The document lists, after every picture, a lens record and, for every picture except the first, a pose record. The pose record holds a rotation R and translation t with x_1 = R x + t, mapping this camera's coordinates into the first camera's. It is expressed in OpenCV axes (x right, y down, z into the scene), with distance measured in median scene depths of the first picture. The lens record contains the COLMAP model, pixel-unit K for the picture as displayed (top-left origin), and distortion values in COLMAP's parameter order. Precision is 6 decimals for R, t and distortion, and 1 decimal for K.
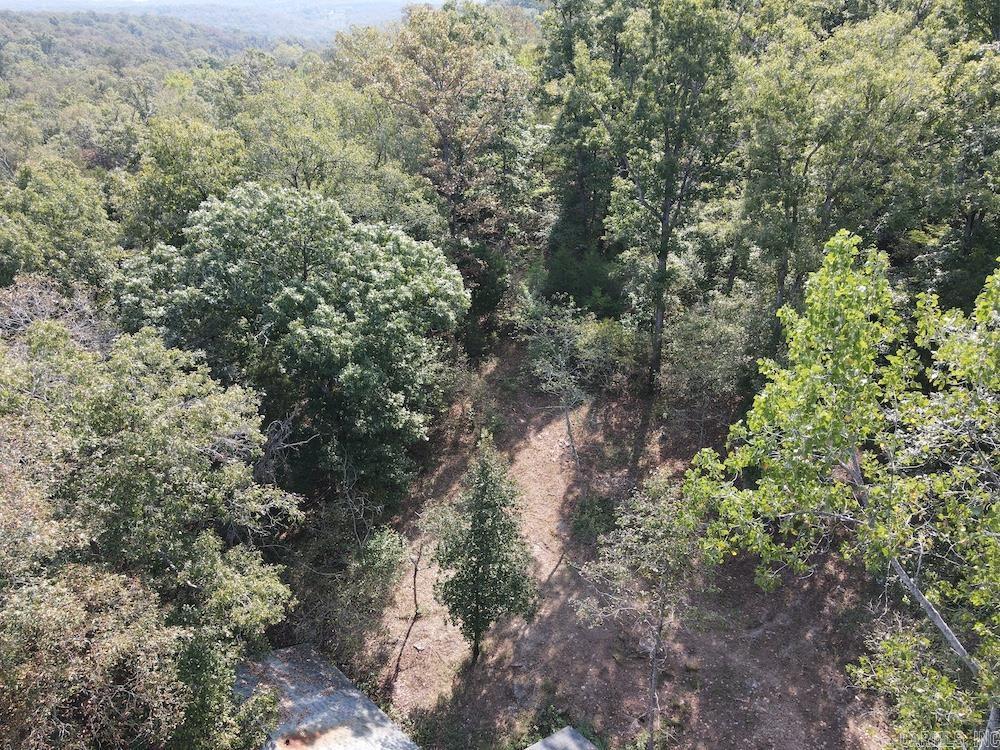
lens RADIAL K [[735.8, 0, 499.3], [0, 735.8, 378.2], [0, 0, 1]] dist [-0.000938, 0.026527]
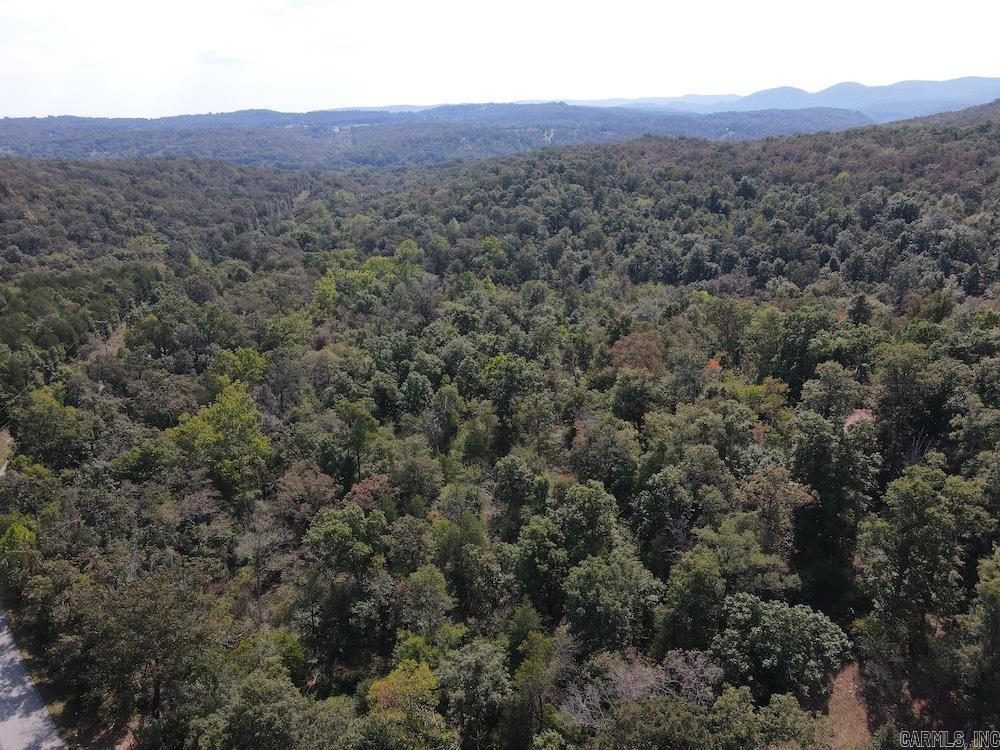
lens RADIAL K [[733.1, 0, 498.7], [0, 733.1, 384.5], [0, 0, 1]] dist [-0.004820, 0.038134]
pose [[0.999688, -0.016583, 0.018661, -1.787382], [0.018490, 0.994068, -0.107177, -1.049396], [-0.016773, 0.107488, 0.994065, -2.072801]]
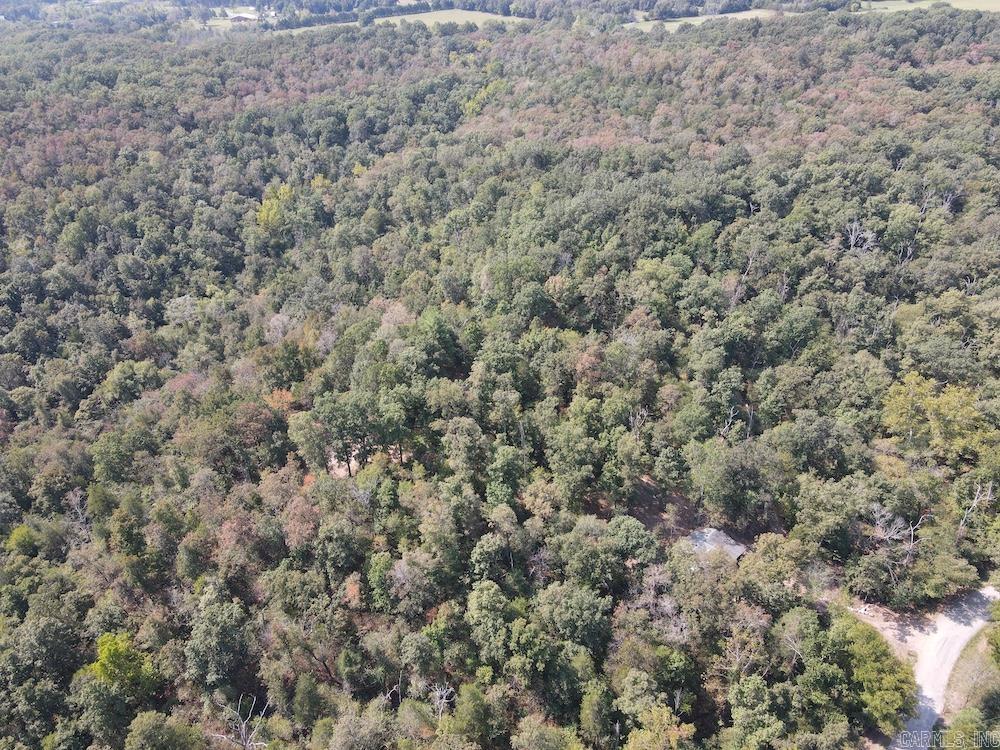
lens RADIAL K [[735.8, 0, 499.3], [0, 735.8, 378.2], [0, 0, 1]] dist [-0.000938, 0.026527]
pose [[0.016167, -0.498182, 0.866922, -5.740001], [0.473106, 0.767645, 0.432309, -4.992963], [-0.880857, 0.403157, 0.248104, 0.250305]]
